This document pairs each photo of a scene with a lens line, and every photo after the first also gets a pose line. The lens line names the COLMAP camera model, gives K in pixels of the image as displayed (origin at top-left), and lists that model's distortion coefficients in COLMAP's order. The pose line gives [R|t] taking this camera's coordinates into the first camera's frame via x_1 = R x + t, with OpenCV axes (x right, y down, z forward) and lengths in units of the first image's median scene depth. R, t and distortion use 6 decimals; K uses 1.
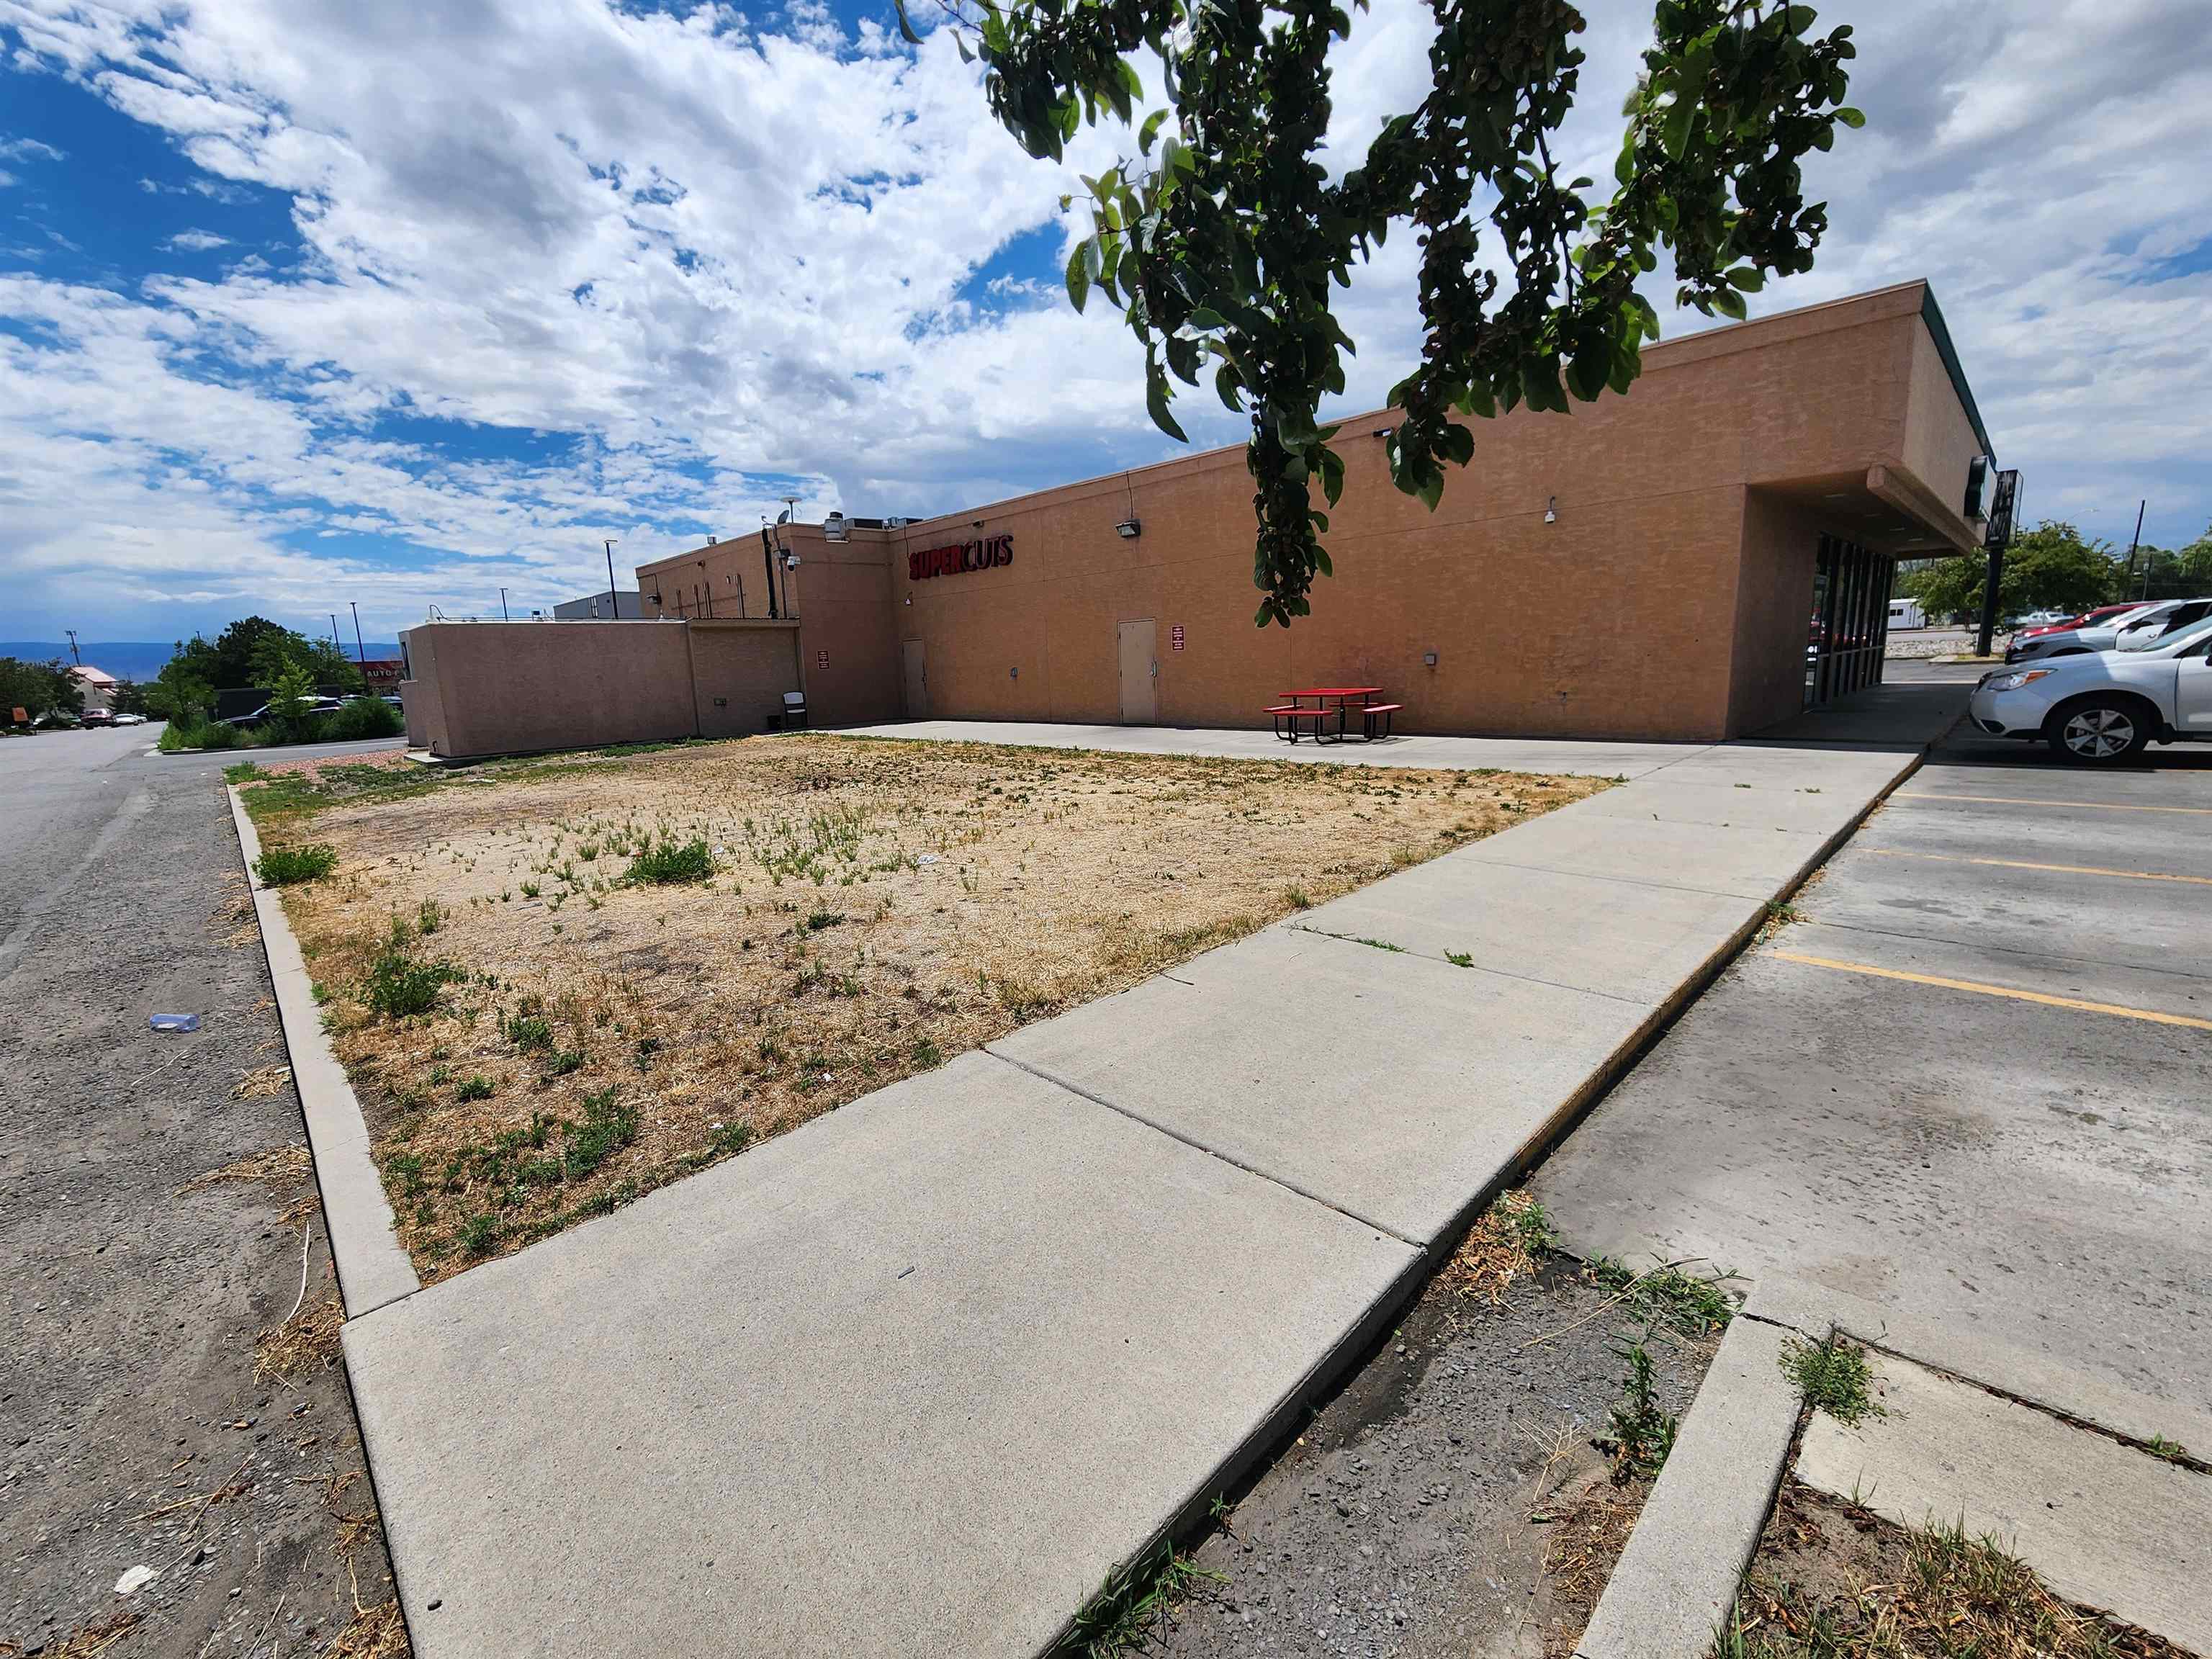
lens RADIAL K [[919.2, 0, 1068.3], [0, 919.2, 796.6], [0, 0, 1]] dist [-0.001401, -0.000960]
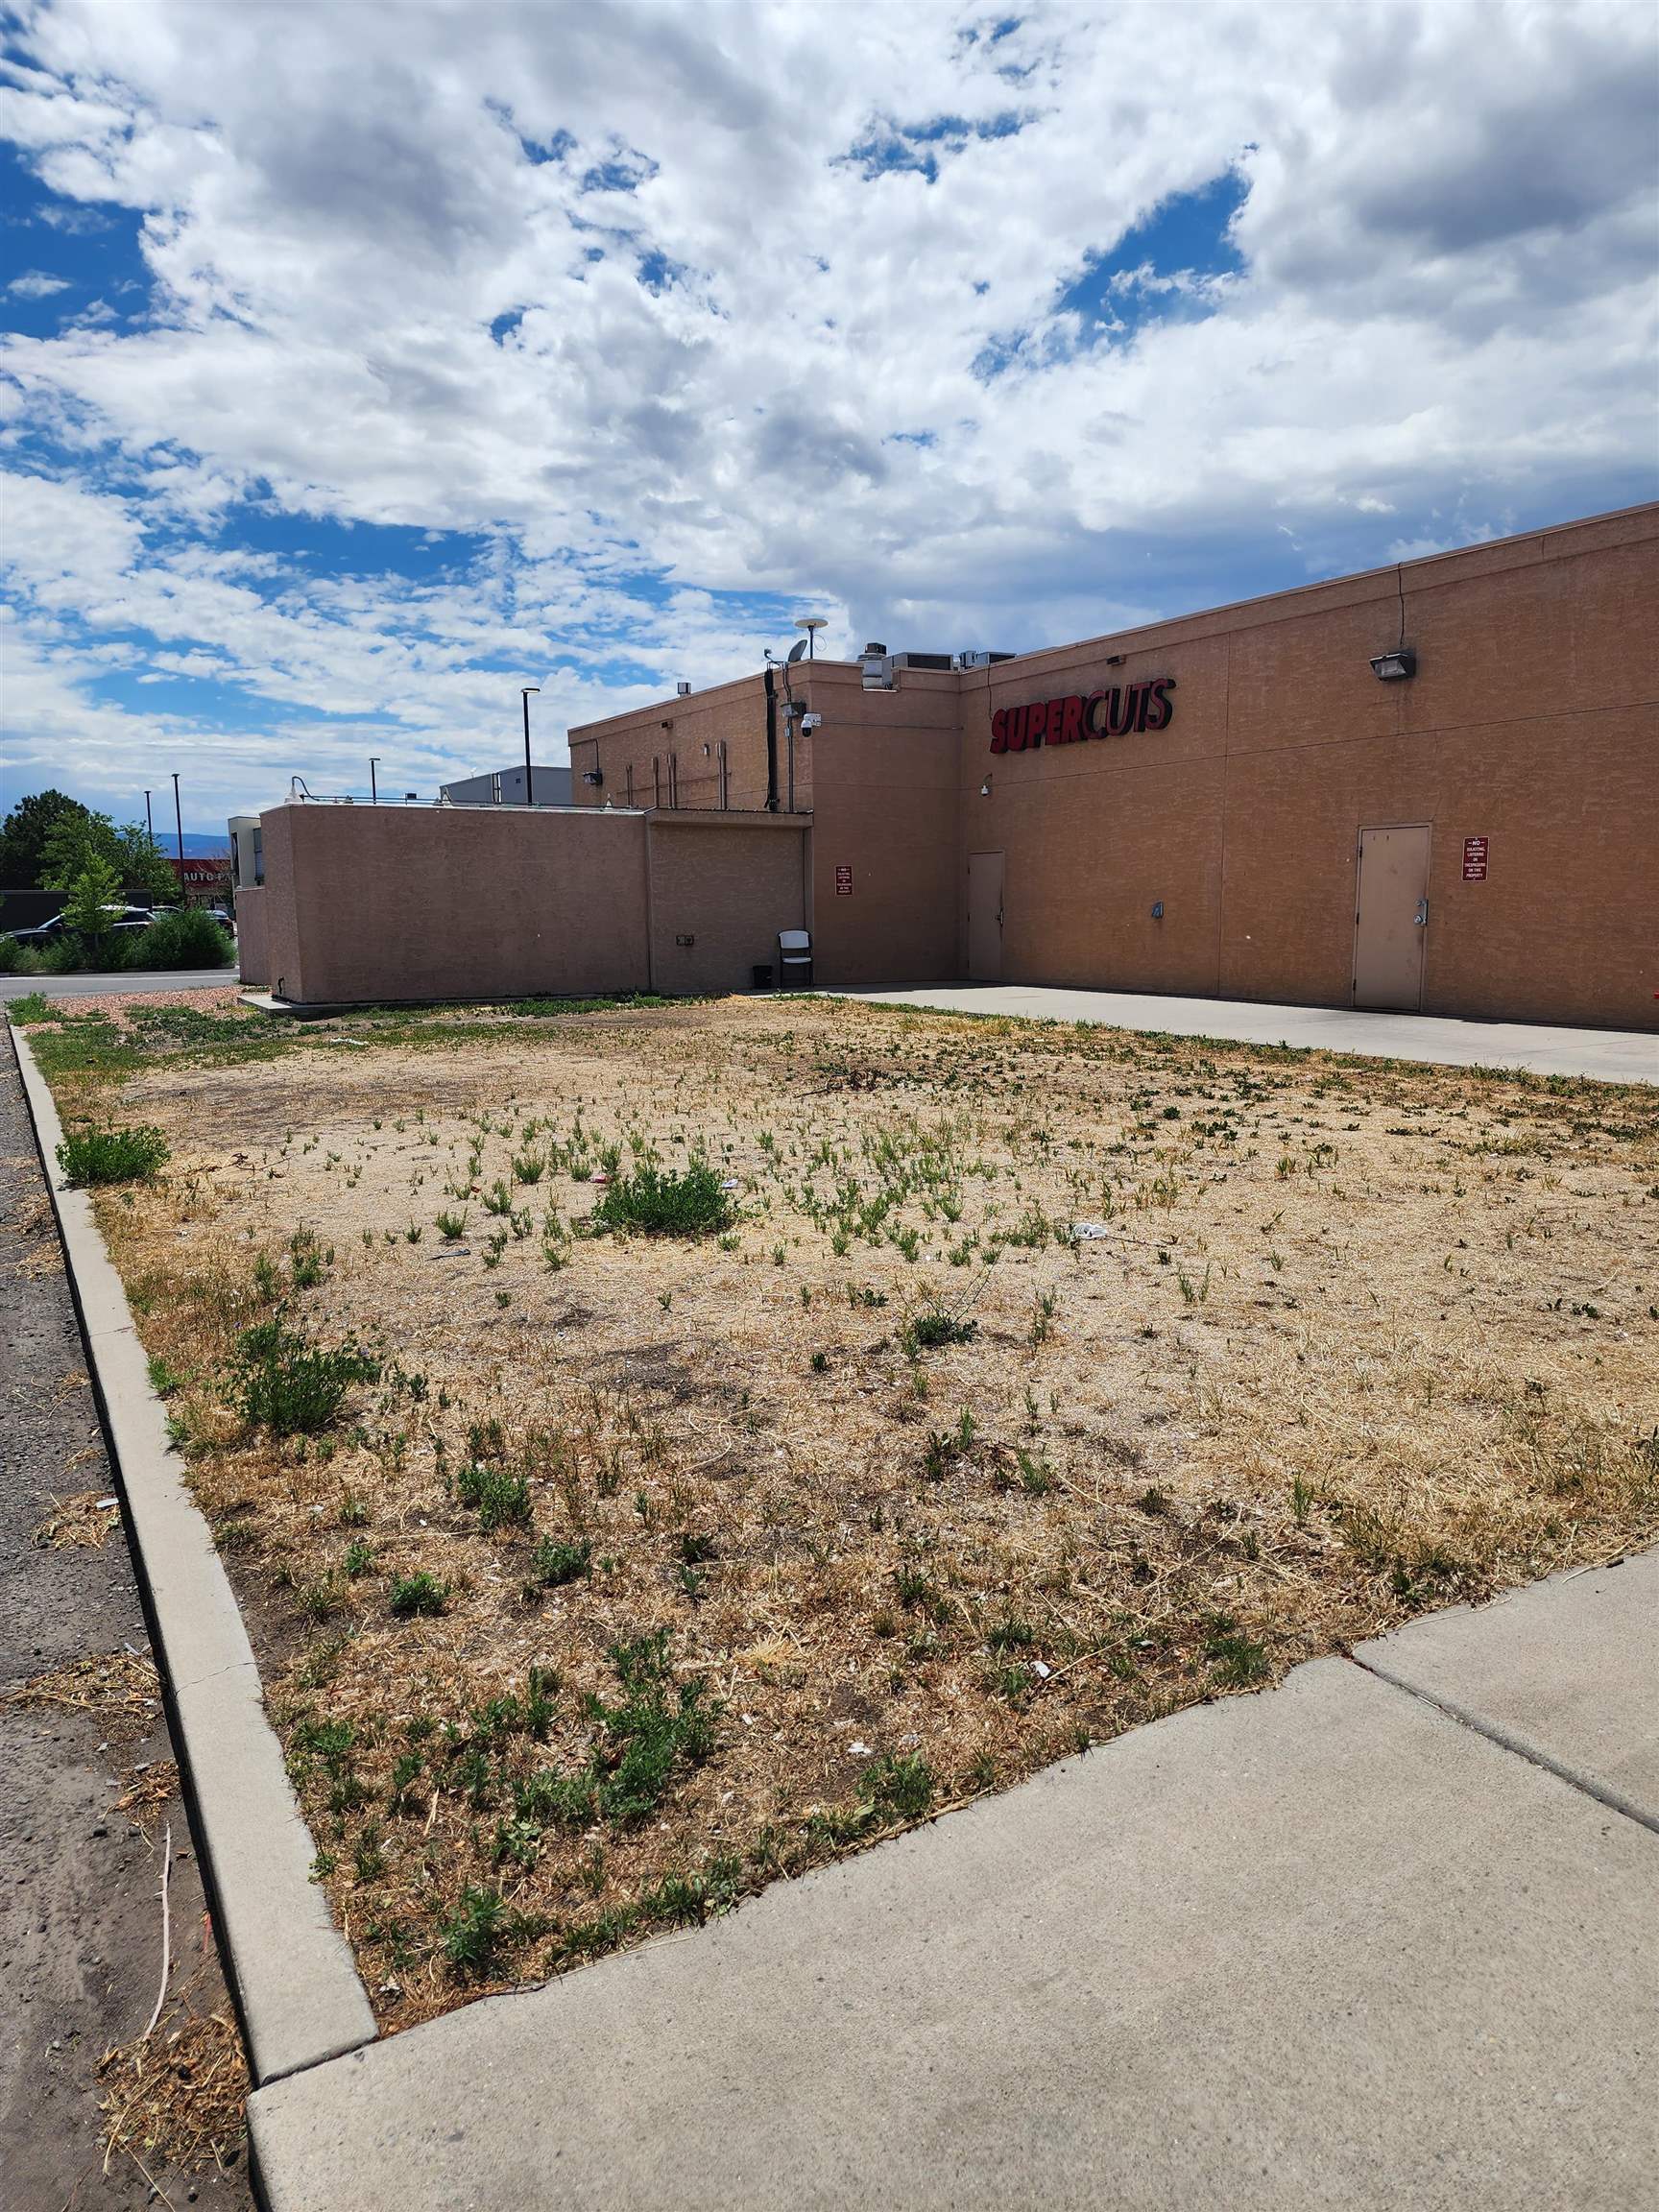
lens RADIAL K [[1469.5, 0, 850.8], [0, 1469.5, 1060.0], [0, 0, 1]] dist [0.067132, -0.061655]
pose [[0.973483, 0.060190, -0.220701, -0.071505], [-0.067156, 0.997449, -0.024187, -0.003747], [0.218682, 0.038367, 0.975042, 0.050948]]
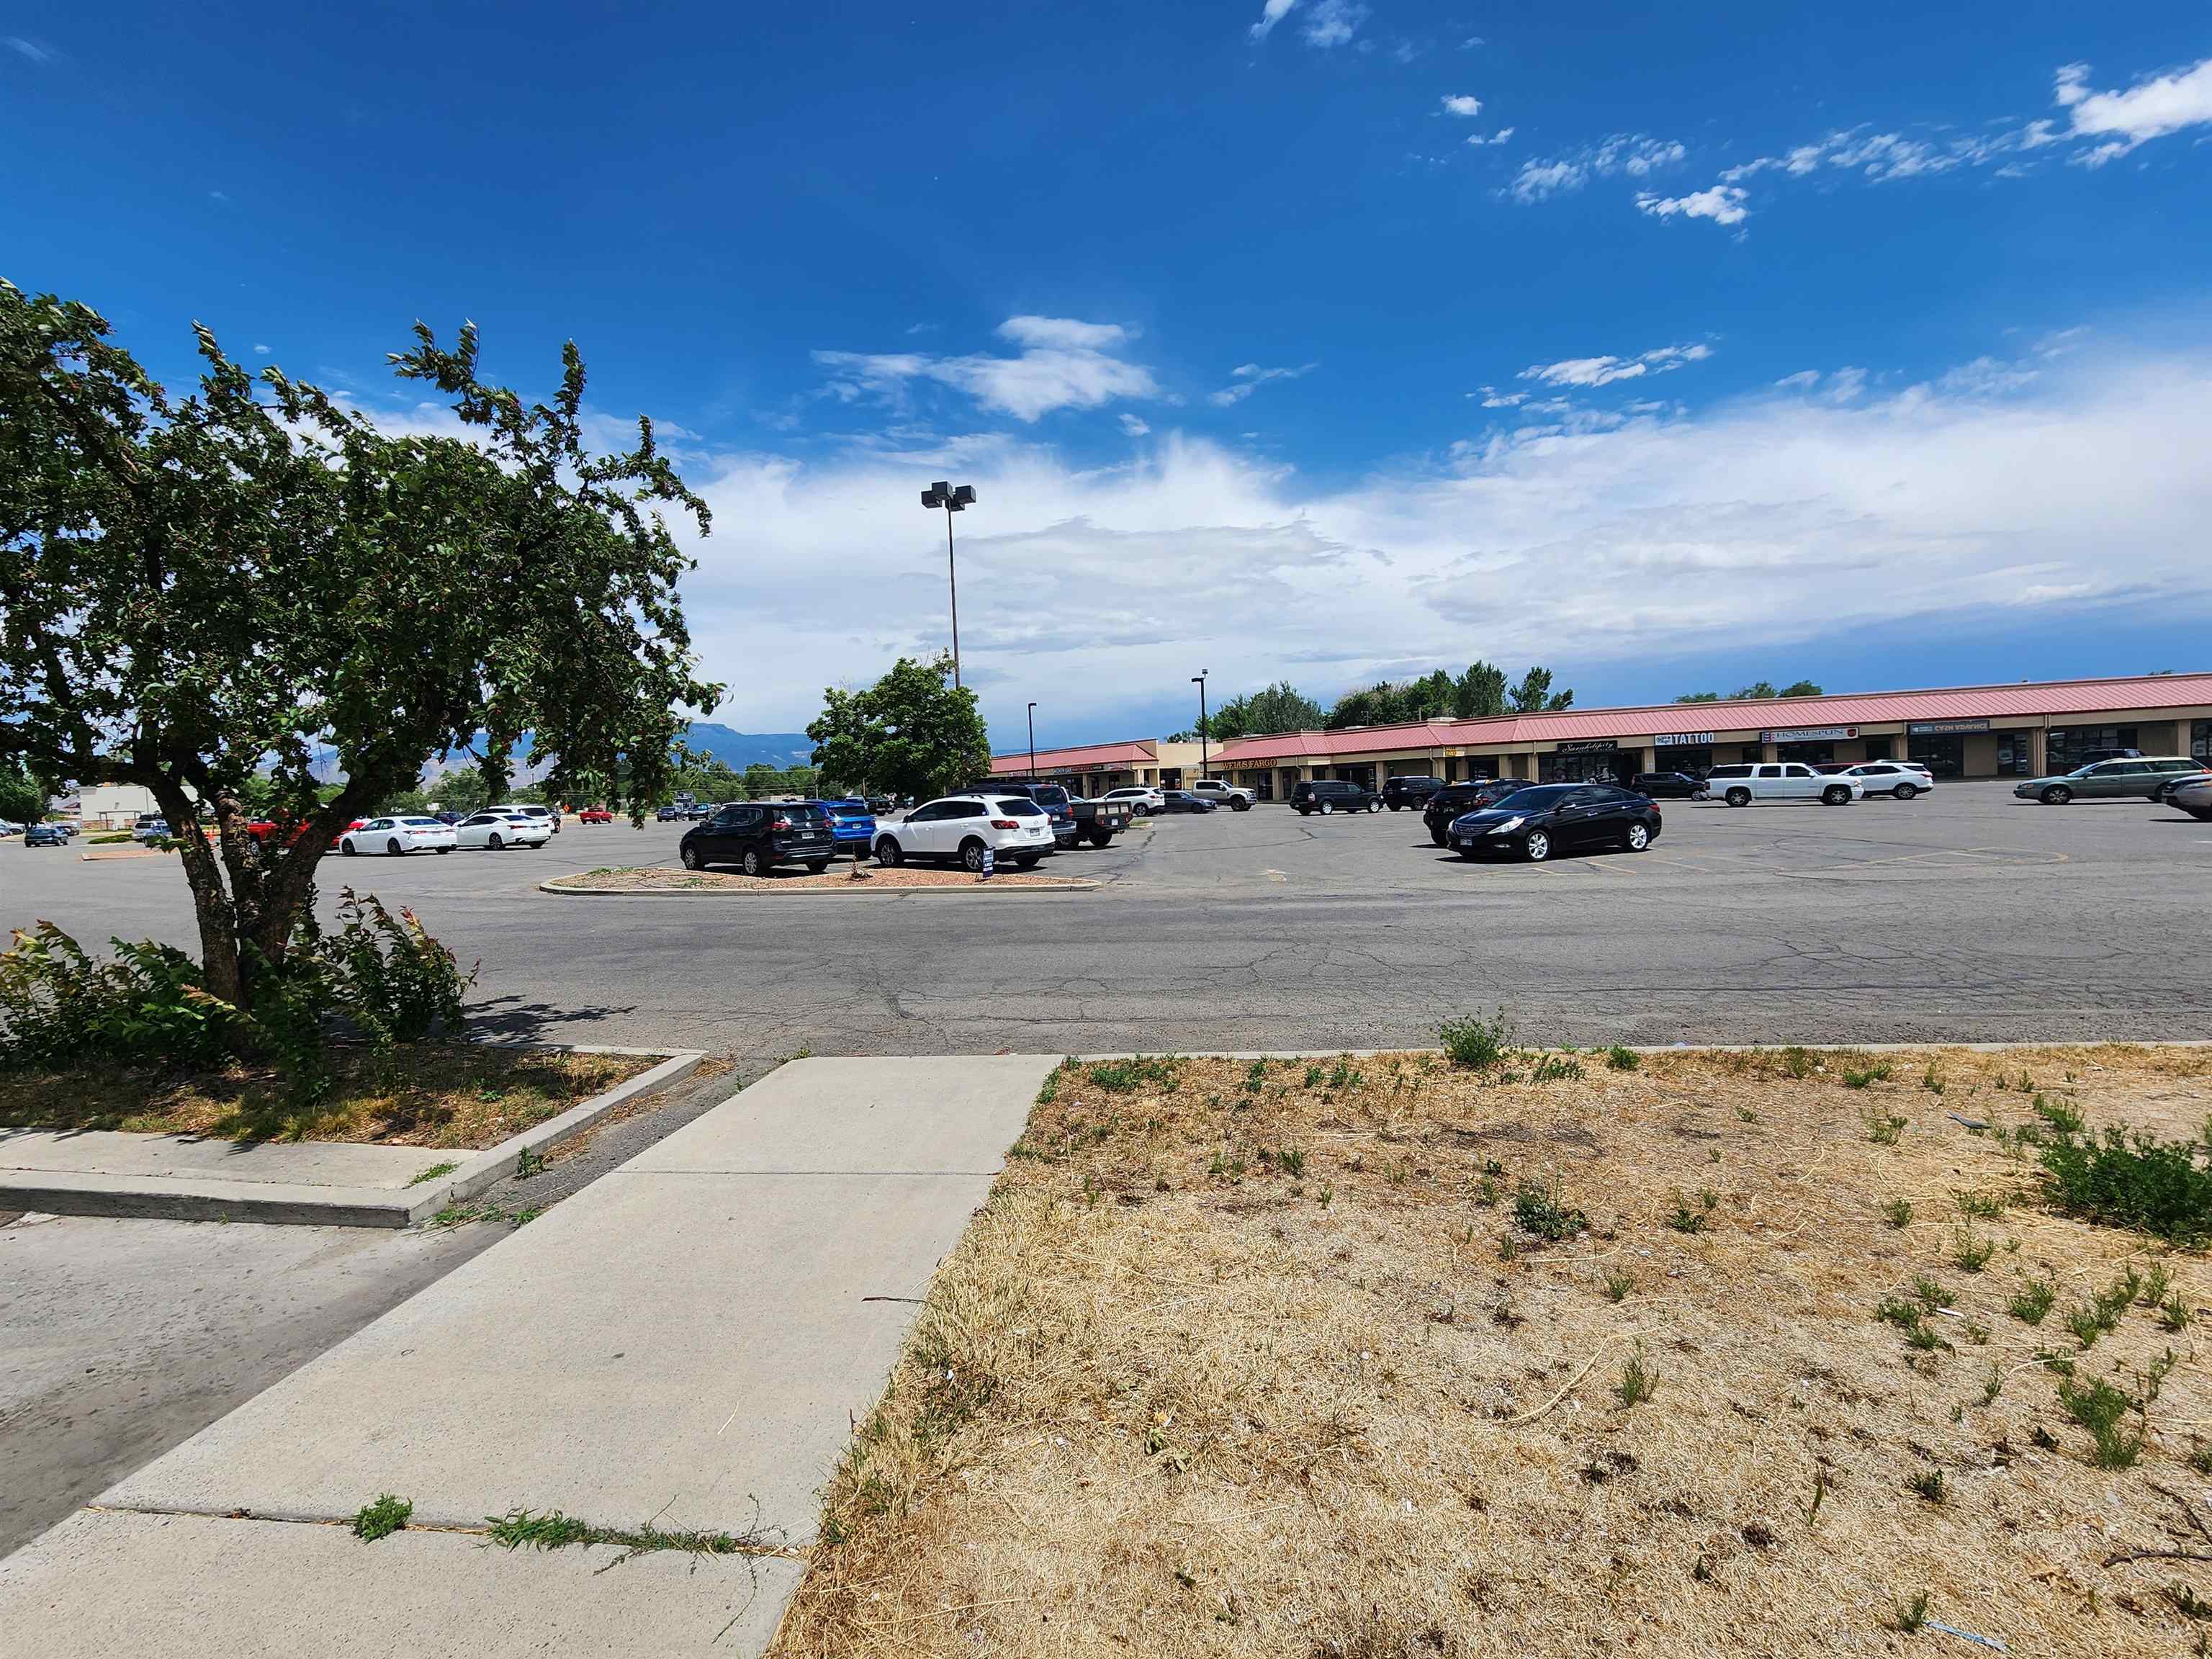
lens RADIAL K [[919.2, 0, 1070.6], [0, 919.2, 824.6], [0, 0, 1]] dist [-0.001401, -0.000960]
pose [[-0.765404, 0.100730, -0.635618, 0.180443], [-0.015721, 0.984453, 0.174943, -0.120805], [0.643358, 0.143895, -0.751921, 0.665435]]
